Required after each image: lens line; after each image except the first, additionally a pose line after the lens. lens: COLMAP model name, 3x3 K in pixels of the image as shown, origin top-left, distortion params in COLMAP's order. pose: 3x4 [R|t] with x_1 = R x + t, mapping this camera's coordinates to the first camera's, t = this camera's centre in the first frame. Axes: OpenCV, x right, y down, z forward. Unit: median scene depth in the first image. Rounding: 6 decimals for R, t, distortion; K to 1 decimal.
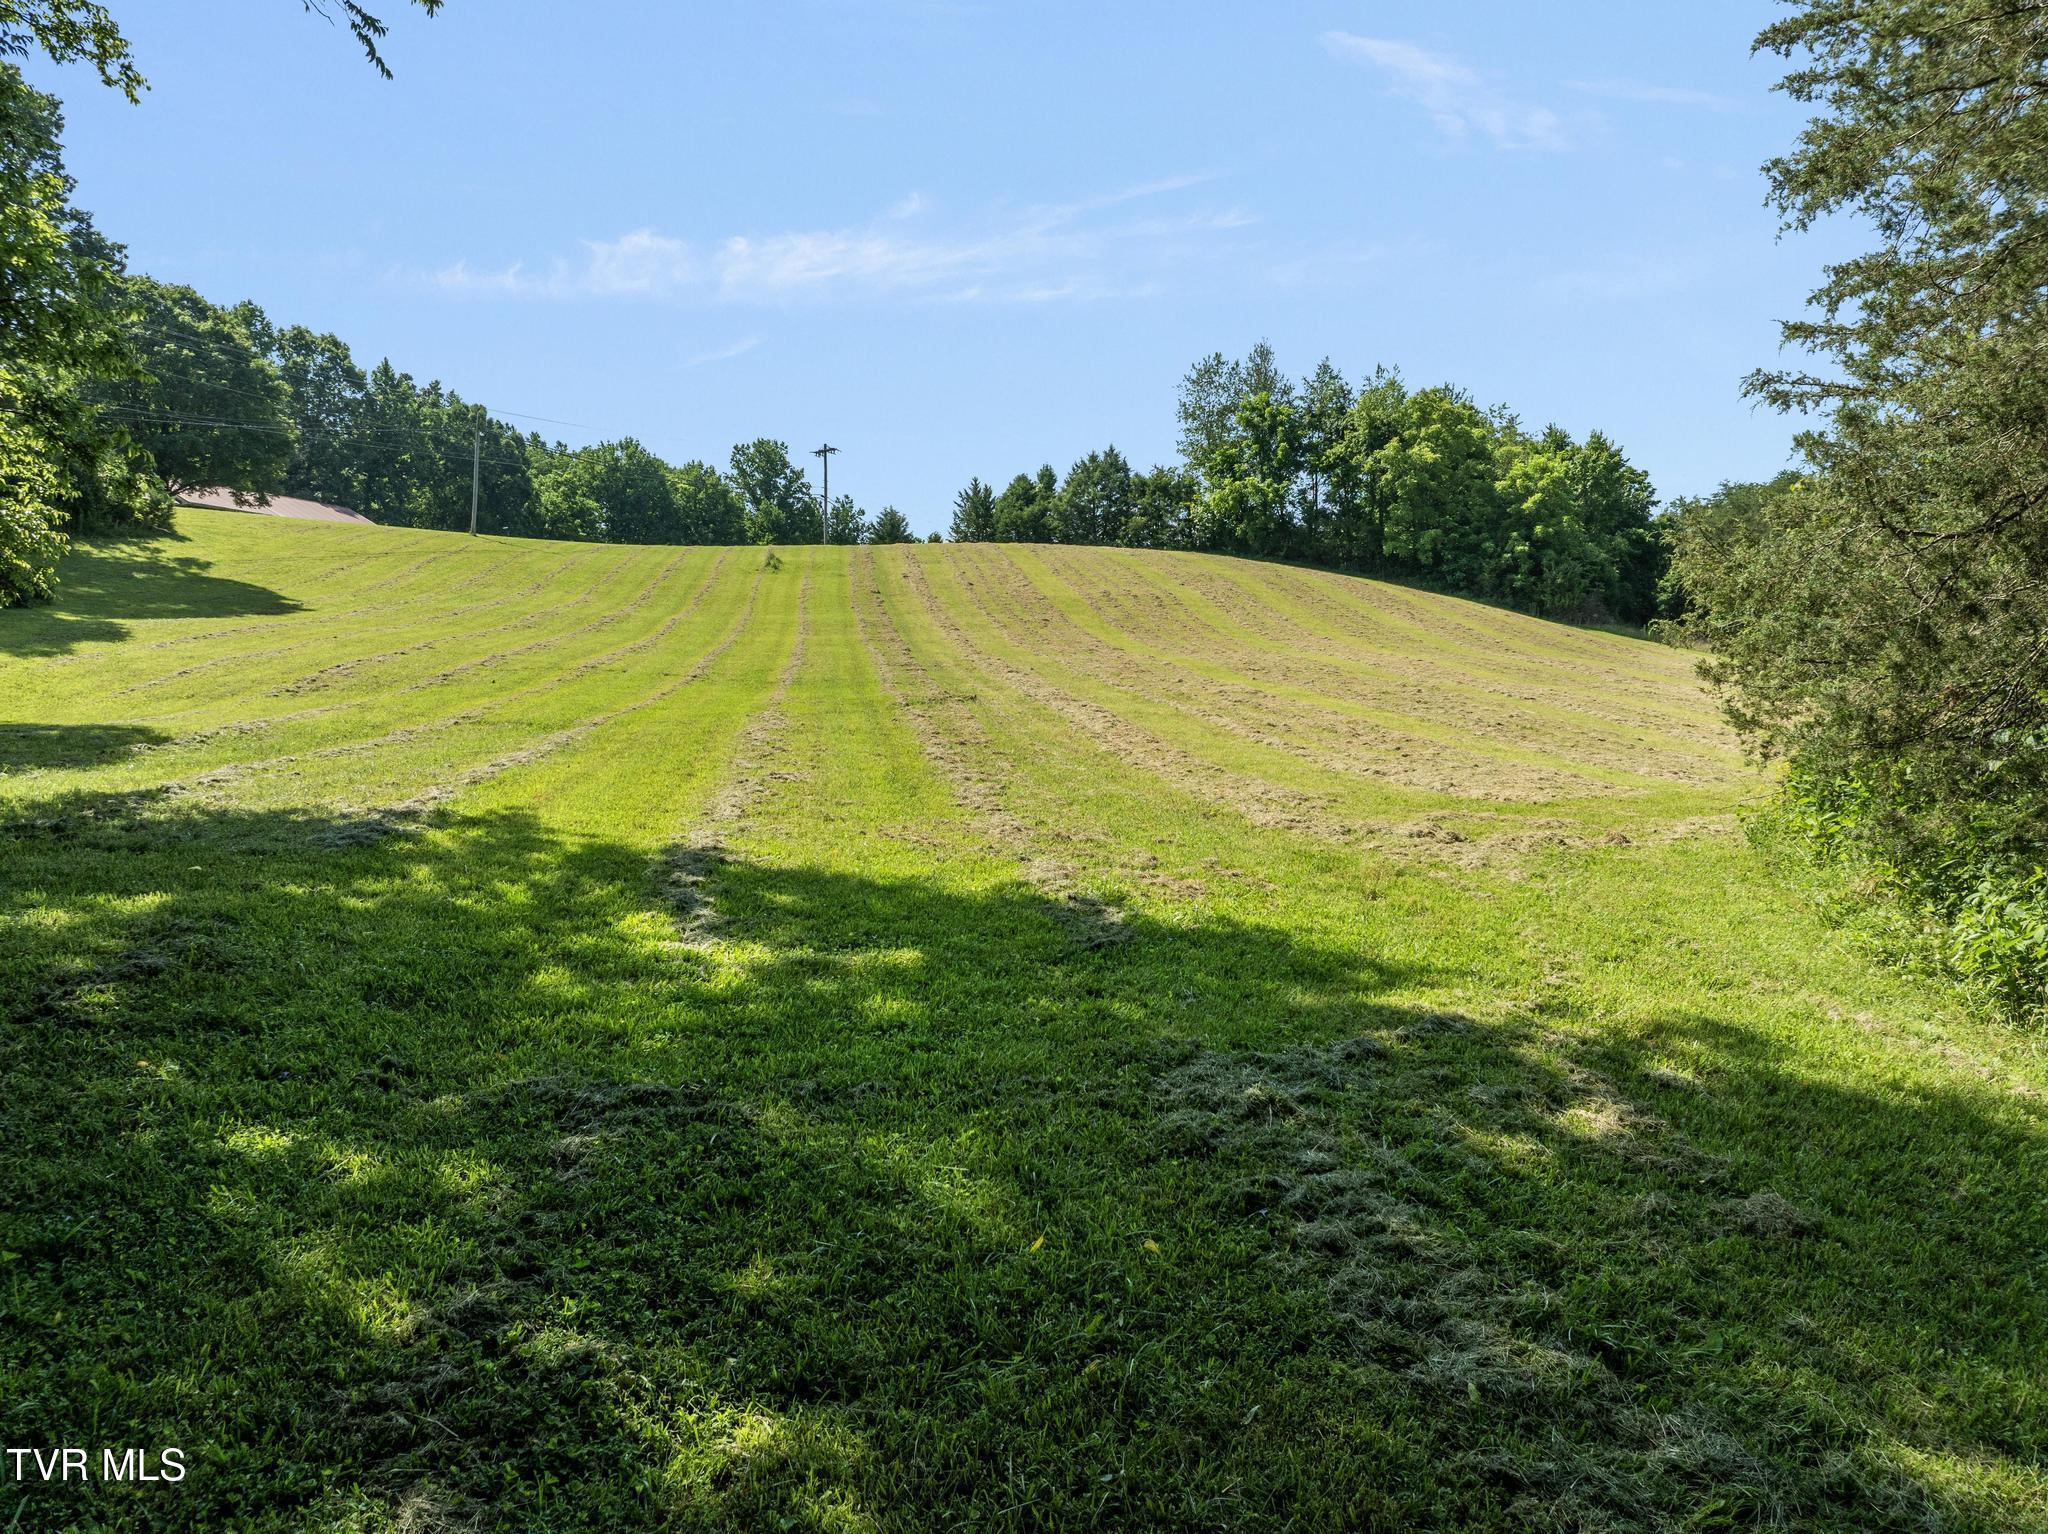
lens RADIAL K [[1439.3, 0, 1023.6], [0, 1439.3, 766.0], [0, 0, 1]] dist [-0.043817, 0.012349]
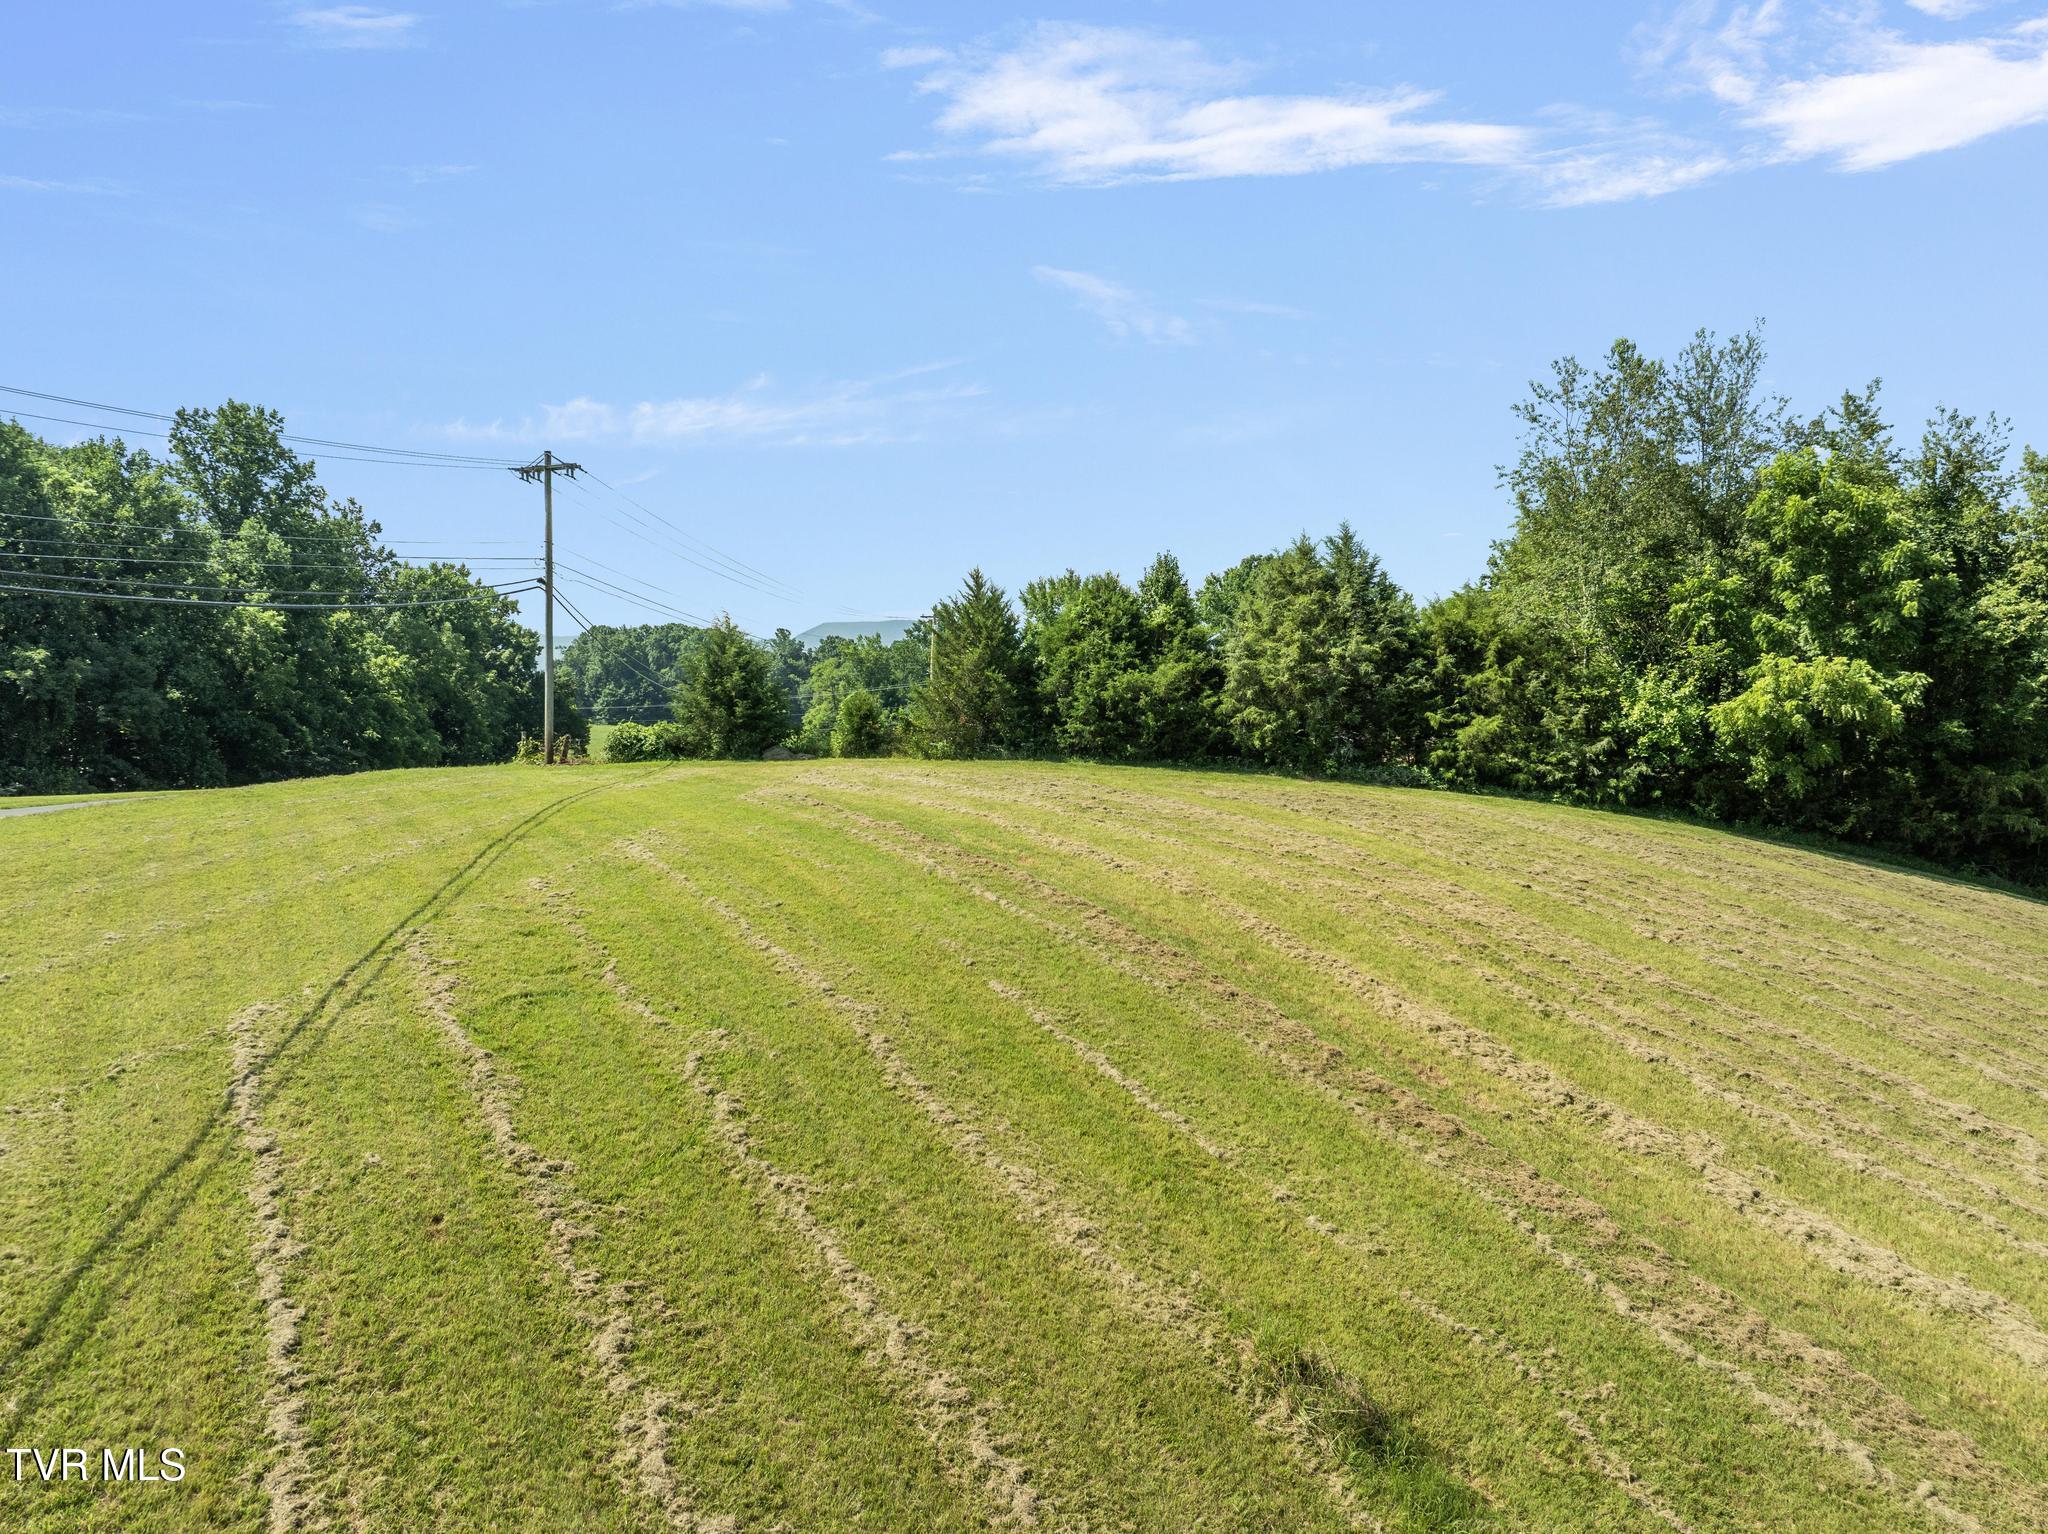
lens RADIAL K [[1439.3, 0, 1023.6], [0, 1439.3, 769.7], [0, 0, 1]] dist [-0.043817, 0.012349]
pose [[0.923013, 0.000831, 0.384768, -0.128906], [-0.002867, 0.999985, 0.004718, -0.105233], [-0.384758, -0.005458, 0.923001, 0.443436]]
